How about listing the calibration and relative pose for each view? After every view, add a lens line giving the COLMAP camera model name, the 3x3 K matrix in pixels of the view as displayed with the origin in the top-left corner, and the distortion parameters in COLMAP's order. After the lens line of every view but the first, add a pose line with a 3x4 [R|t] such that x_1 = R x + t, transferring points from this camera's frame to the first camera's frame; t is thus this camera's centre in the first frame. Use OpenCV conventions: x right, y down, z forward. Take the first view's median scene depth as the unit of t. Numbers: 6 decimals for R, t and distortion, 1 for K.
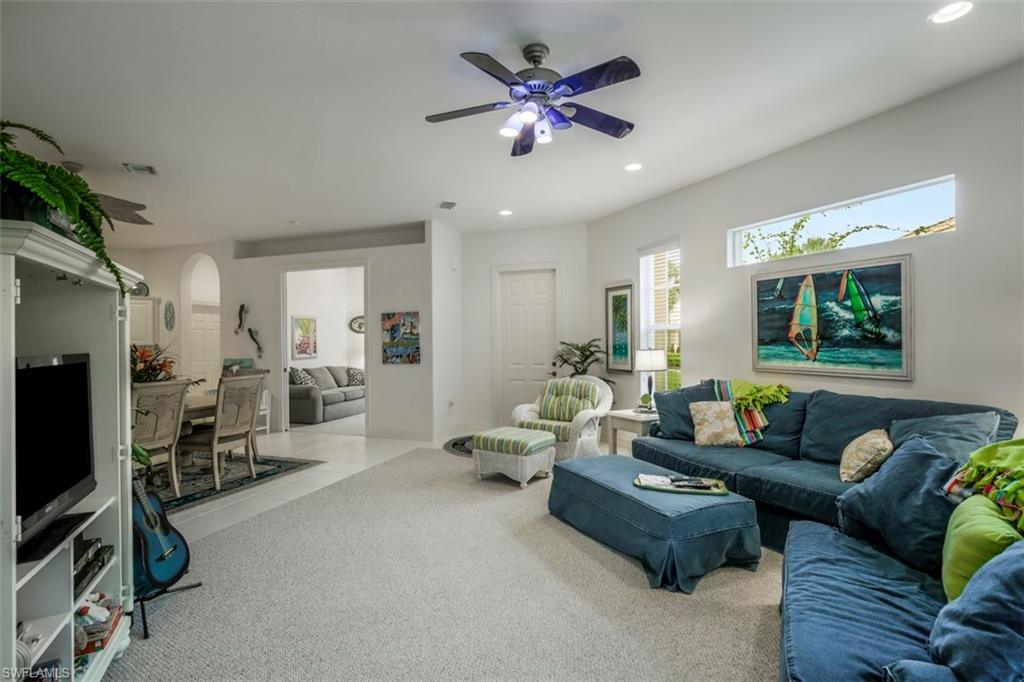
lens RADIAL K [[470.9, 0, 507.6], [0, 470.9, 344.1], [0, 0, 1]] dist [-0.014496, -0.000175]
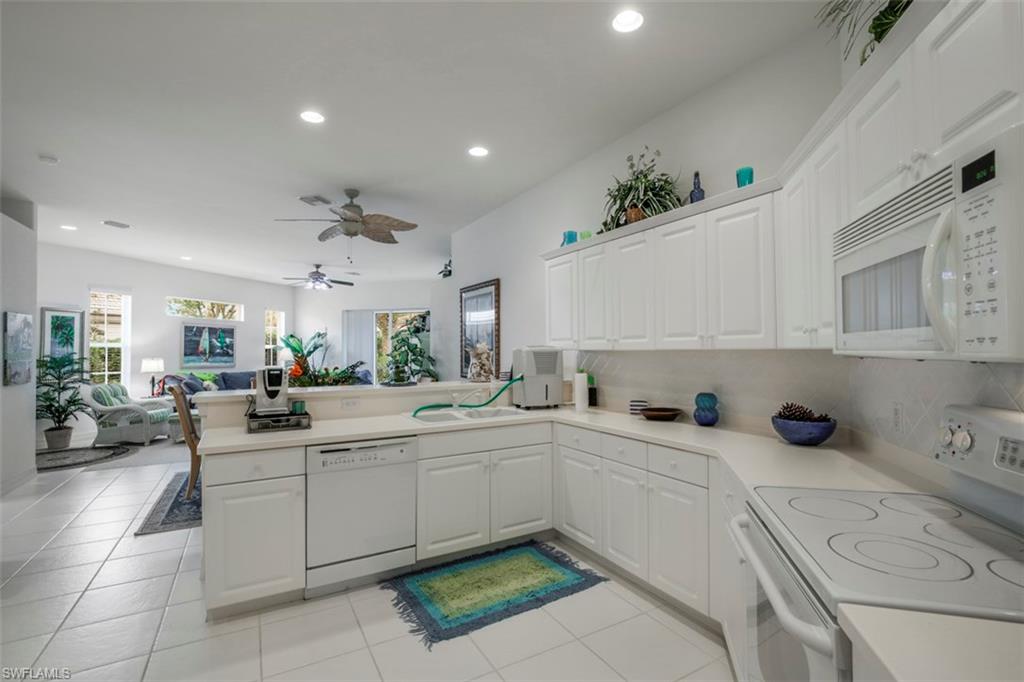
lens RADIAL K [[470.9, 0, 507.6], [0, 470.9, 344.1], [0, 0, 1]] dist [-0.014496, -0.000175]
pose [[-0.739045, 0.019365, 0.673377, -1.975451], [0.013430, 0.999812, -0.014014, -0.002500], [-0.673522, -0.001313, -0.739166, 1.585476]]
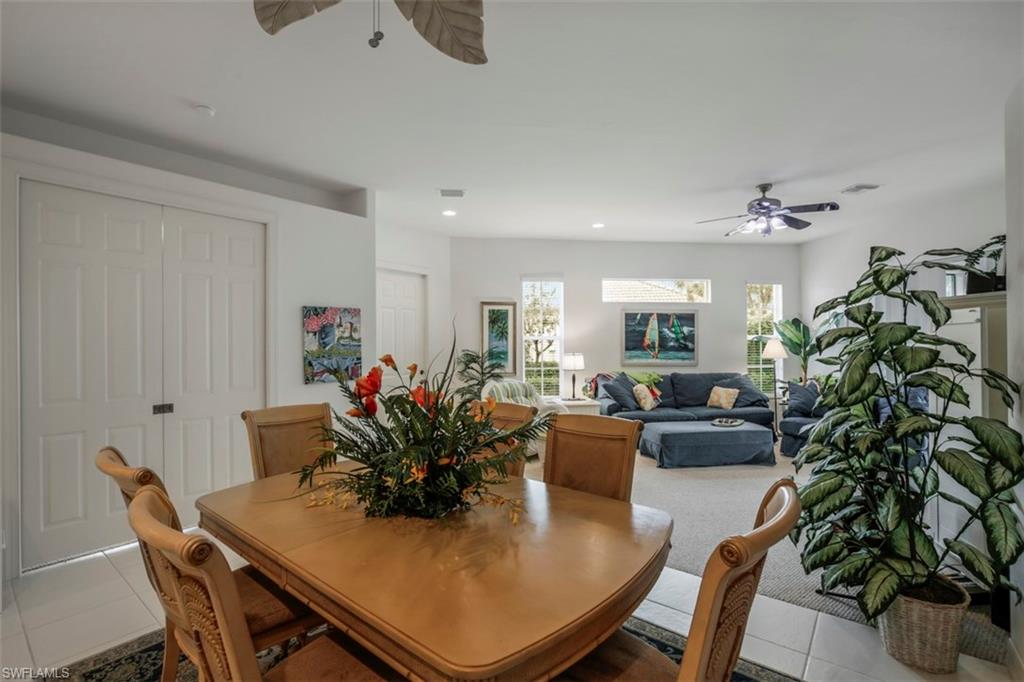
lens RADIAL K [[470.9, 0, 507.6], [0, 470.9, 344.1], [0, 0, 1]] dist [-0.014496, -0.000175]
pose [[0.347534, 0.007533, 0.937637, -1.227233], [0.007980, 0.999908, -0.010992, -0.005928], [-0.937633, 0.011303, 0.347442, 0.811560]]
